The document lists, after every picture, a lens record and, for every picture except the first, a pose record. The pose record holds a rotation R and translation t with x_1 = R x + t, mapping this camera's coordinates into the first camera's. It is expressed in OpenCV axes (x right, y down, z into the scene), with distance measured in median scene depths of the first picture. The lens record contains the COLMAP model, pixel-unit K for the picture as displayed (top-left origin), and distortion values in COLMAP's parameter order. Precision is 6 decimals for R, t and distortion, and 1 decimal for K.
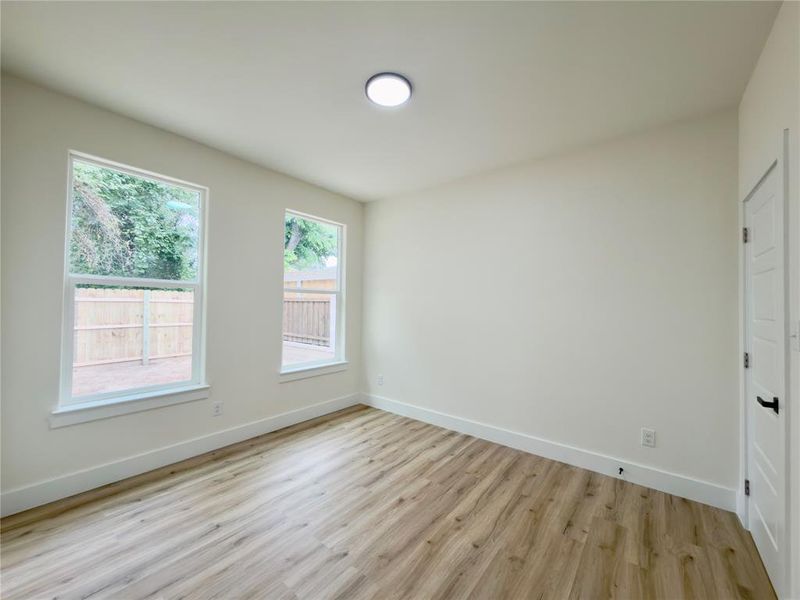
lens RADIAL K [[319.3, 0, 400.0], [0, 319.3, 300.0], [0, 0, 1]] dist [0.000418, 0.000134]
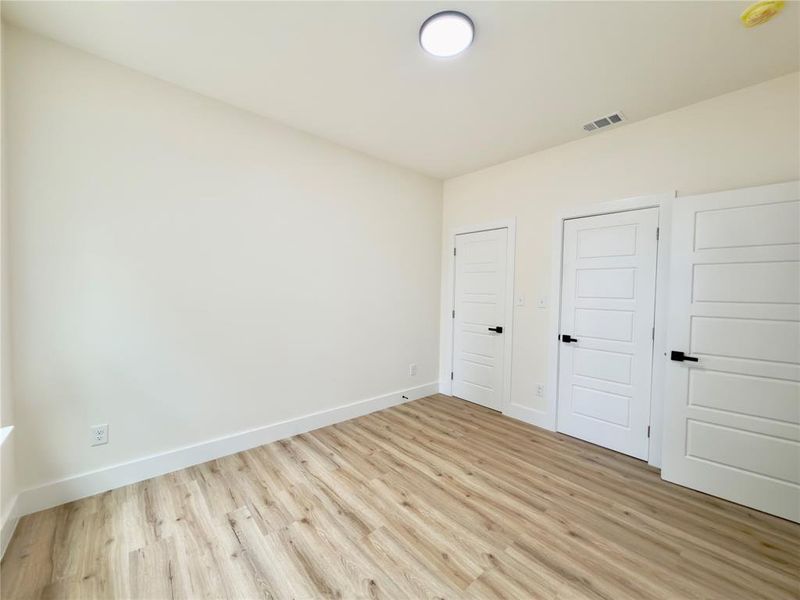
lens RADIAL K [[319.3, 0, 400.0], [0, 319.3, 300.0], [0, 0, 1]] dist [0.000418, 0.000134]
pose [[0.167748, -0.042785, 0.984901, -0.729525], [-0.036624, 0.998098, 0.049596, 0.002621], [-0.985149, -0.044391, 0.165862, 0.747876]]
